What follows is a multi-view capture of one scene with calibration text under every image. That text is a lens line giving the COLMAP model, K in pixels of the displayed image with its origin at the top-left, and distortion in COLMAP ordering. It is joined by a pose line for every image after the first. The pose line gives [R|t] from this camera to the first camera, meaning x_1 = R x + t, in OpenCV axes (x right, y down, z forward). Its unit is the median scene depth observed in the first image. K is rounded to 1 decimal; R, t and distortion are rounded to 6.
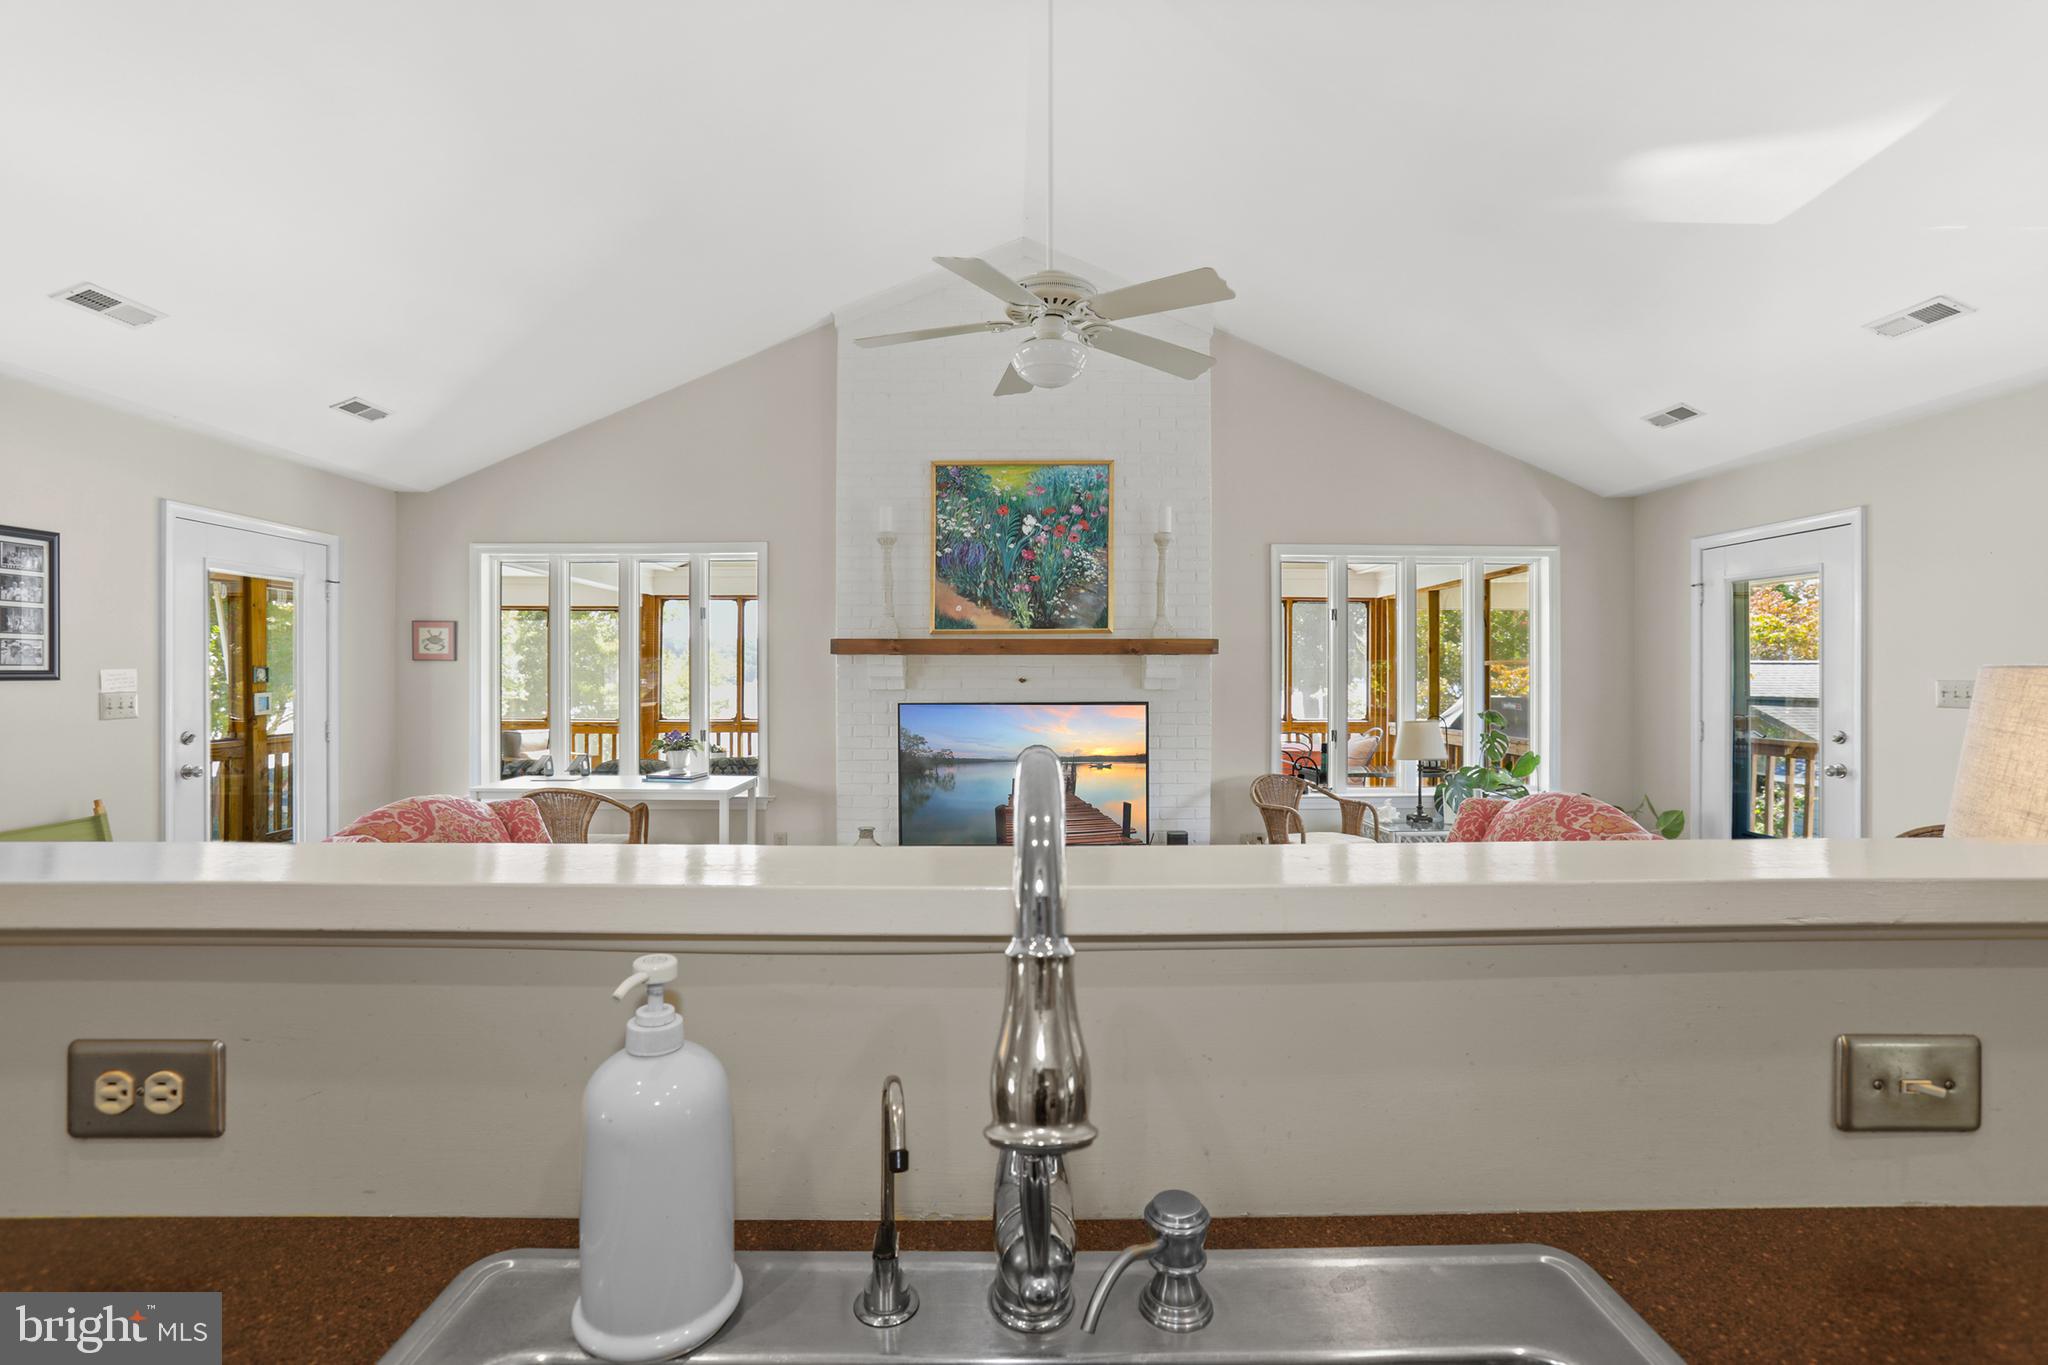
lens RADIAL K [[950.1, 0, 1024.0], [0, 950.1, 682.5], [0, 0, 1]] dist [-0.010167, 0.000235]
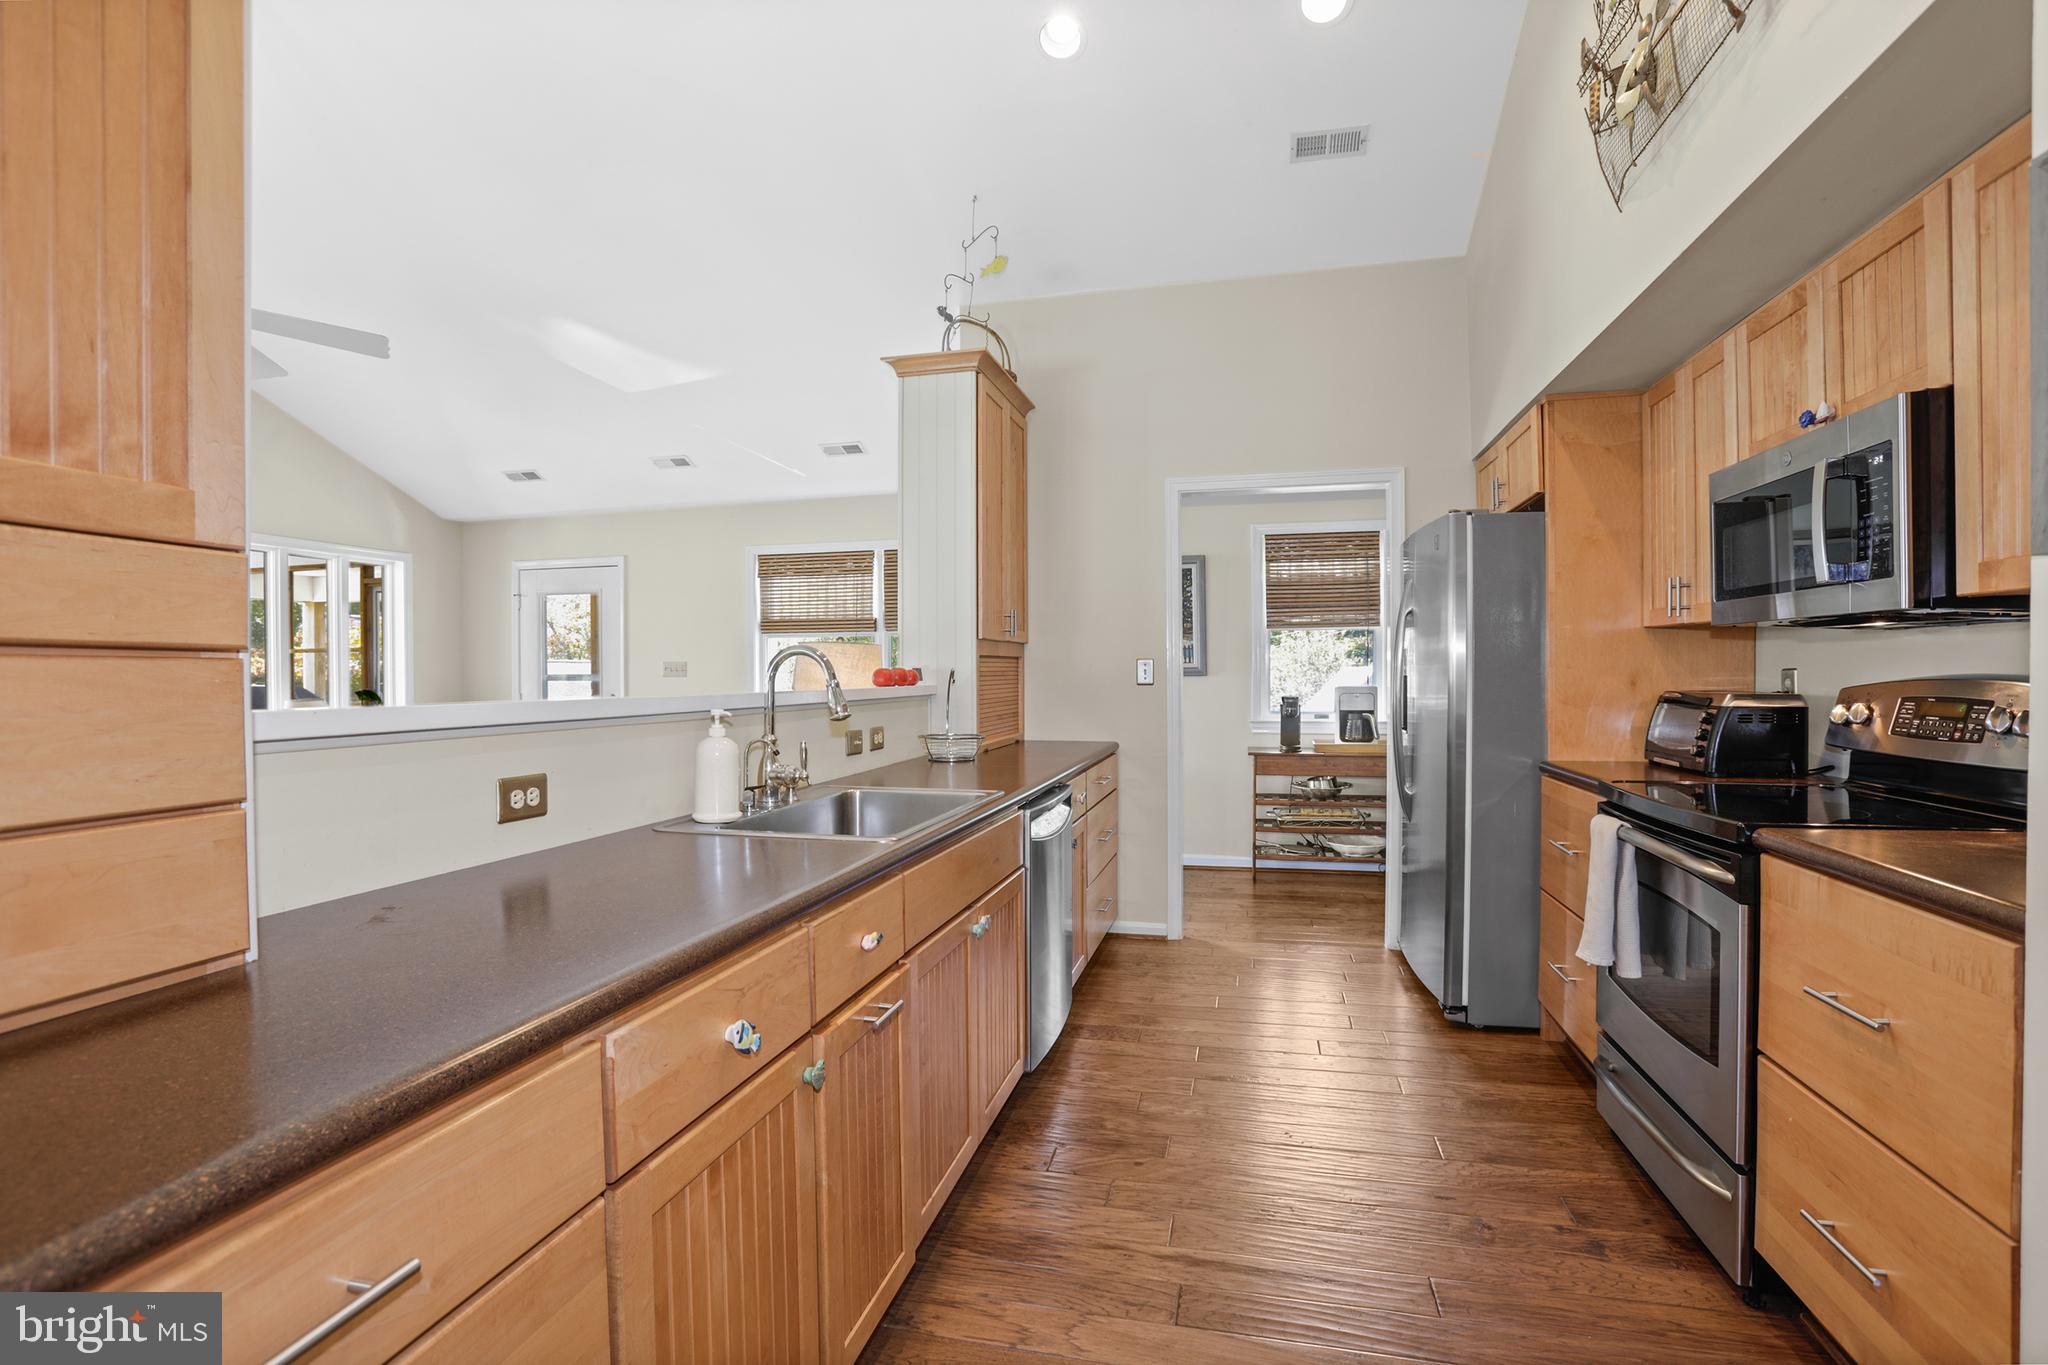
lens RADIAL K [[950.1, 0, 1024.0], [0, 950.1, 682.5], [0, 0, 1]] dist [-0.010167, 0.000235]
pose [[0.292442, -0.011001, 0.956220, -0.625378], [0.012083, 0.999897, 0.007808, 0.036091], [-0.956207, 0.009271, 0.292544, -0.181154]]
